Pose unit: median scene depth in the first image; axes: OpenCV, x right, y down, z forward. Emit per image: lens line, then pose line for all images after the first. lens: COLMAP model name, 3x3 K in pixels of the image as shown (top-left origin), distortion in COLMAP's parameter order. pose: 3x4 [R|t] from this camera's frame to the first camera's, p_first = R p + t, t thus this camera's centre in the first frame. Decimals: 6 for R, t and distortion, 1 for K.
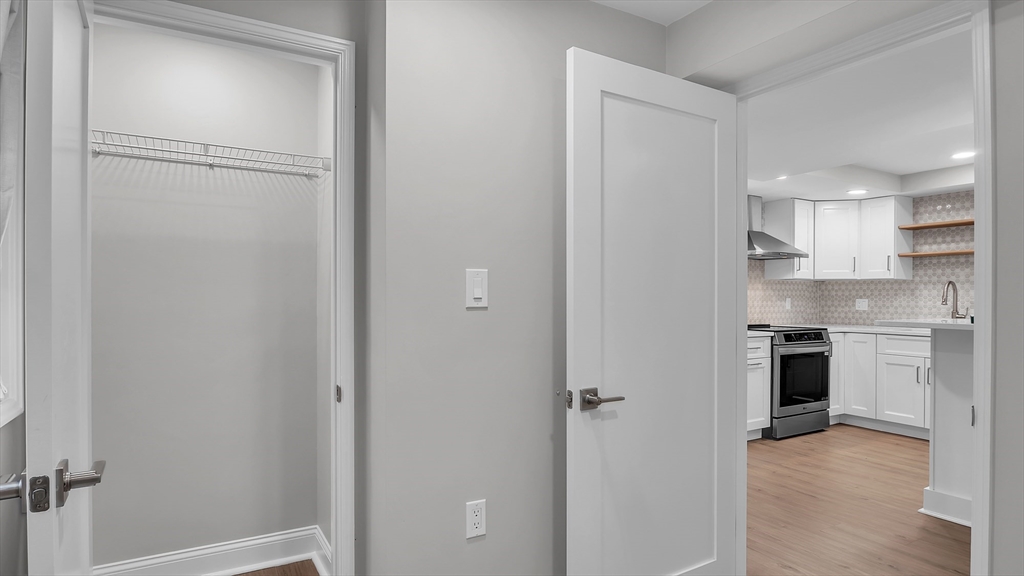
lens RADIAL K [[562.4, 0, 513.7], [0, 562.4, 297.8], [0, 0, 1]] dist [-0.004430, -0.006265]
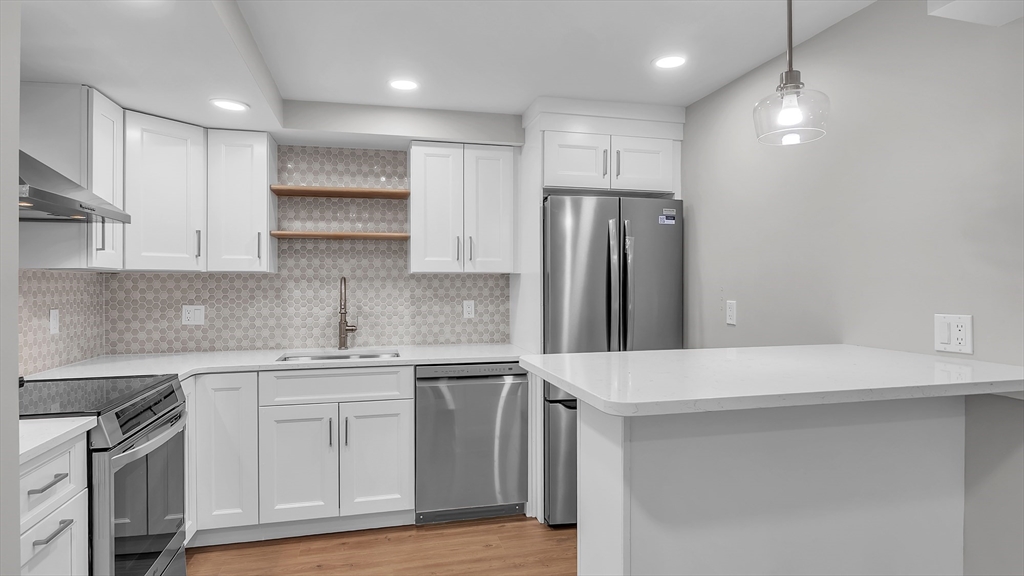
lens RADIAL K [[587.8, 0, 511.3], [0, 587.8, 278.4], [0, 0, 1]] dist [0.004146, 0.000377]
pose [[0.286401, 0.001177, 0.958109, 0.146809], [0.007246, 0.999968, -0.003395, -0.022071], [-0.958082, 0.007915, 0.286384, 0.545429]]
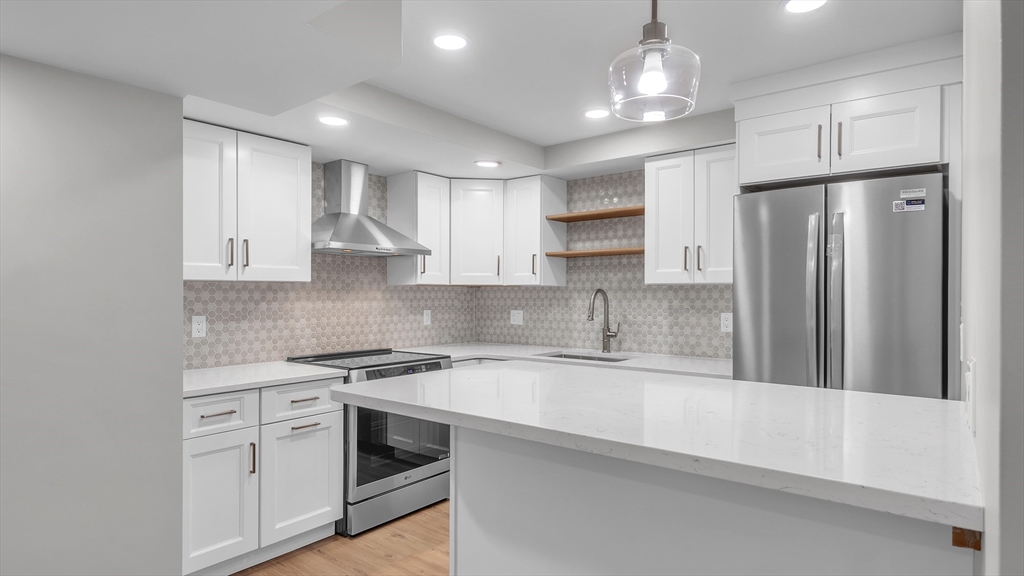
lens RADIAL K [[562.4, 0, 513.7], [0, 562.4, 297.8], [0, 0, 1]] dist [-0.004430, -0.006265]
pose [[0.933315, -0.006621, 0.358998, 0.355656], [0.005304, 0.999975, 0.004655, -0.019754], [-0.359020, -0.002440, 0.933327, 0.291290]]
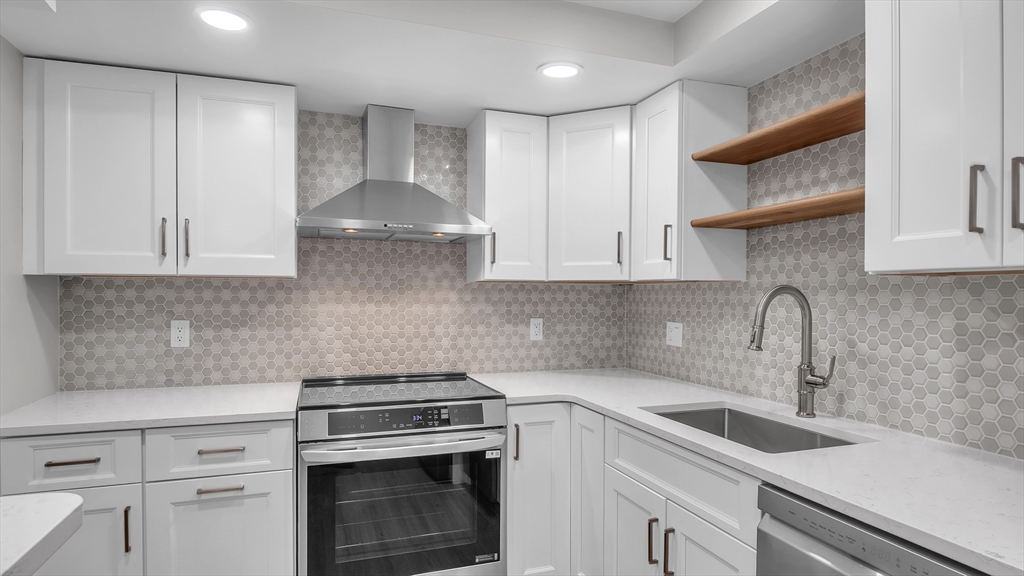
lens RADIAL K [[562.4, 0, 513.7], [0, 562.4, 297.8], [0, 0, 1]] dist [-0.004430, -0.006265]
pose [[0.981587, 0.002058, -0.191006, 0.608531], [-0.001958, 0.999998, 0.000708, -0.019631], [0.191007, -0.000321, 0.981589, 0.538397]]
